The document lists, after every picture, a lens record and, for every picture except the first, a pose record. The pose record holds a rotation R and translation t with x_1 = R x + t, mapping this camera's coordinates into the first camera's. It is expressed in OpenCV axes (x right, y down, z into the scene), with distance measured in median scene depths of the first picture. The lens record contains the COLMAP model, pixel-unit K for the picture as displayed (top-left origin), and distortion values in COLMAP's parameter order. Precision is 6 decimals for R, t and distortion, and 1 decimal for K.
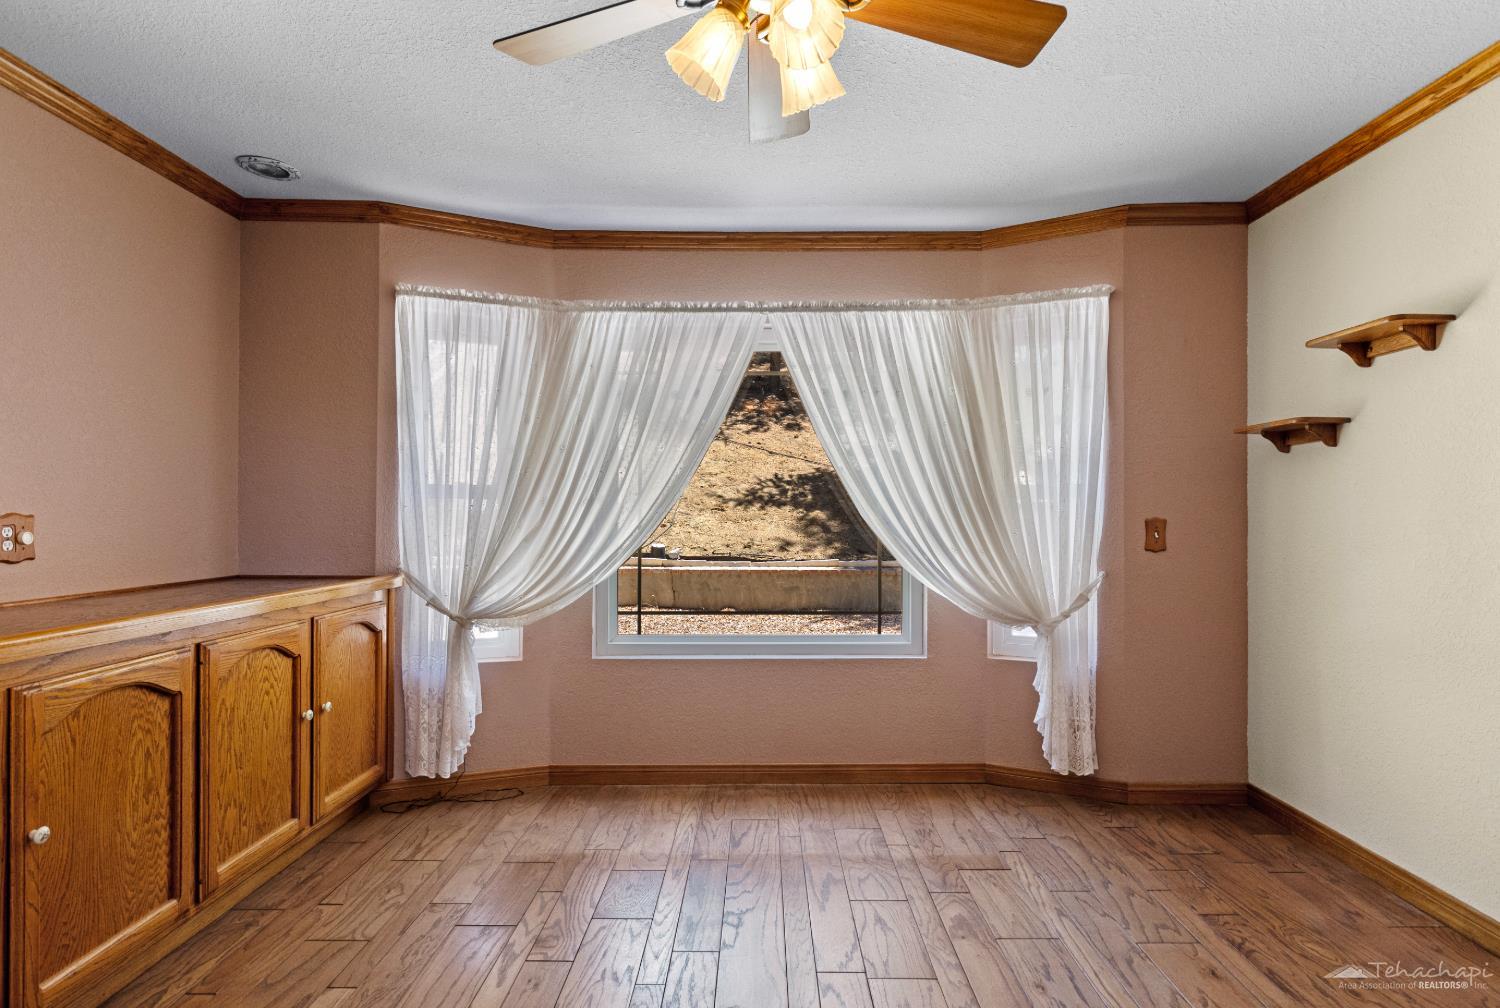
lens RADIAL K [[811.6, 0, 748.6], [0, 811.6, 509.3], [0, 0, 1]] dist [-0.001302, 0.000159]
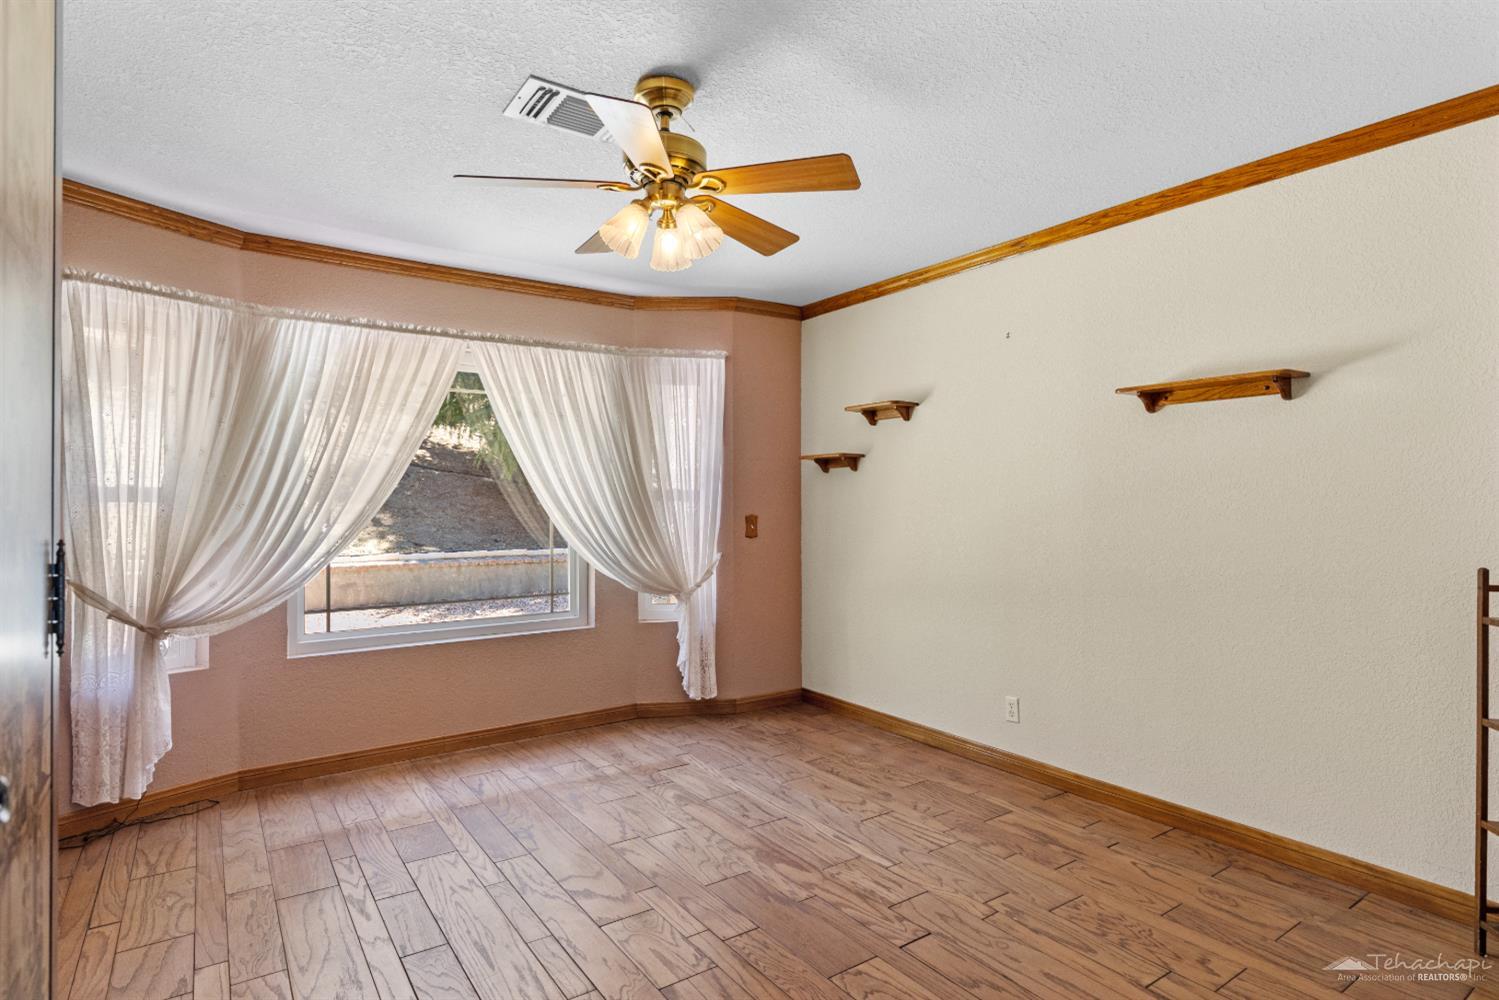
lens RADIAL K [[805.8, 0, 751.7], [0, 805.8, 498.4], [0, 0, 1]] dist [0.000916, -0.000524]
pose [[0.816941, -0.000912, 0.576721, -0.326085], [0.000317, 0.999999, 0.001131, -0.019653], [-0.576721, -0.000741, 0.816941, -0.177779]]
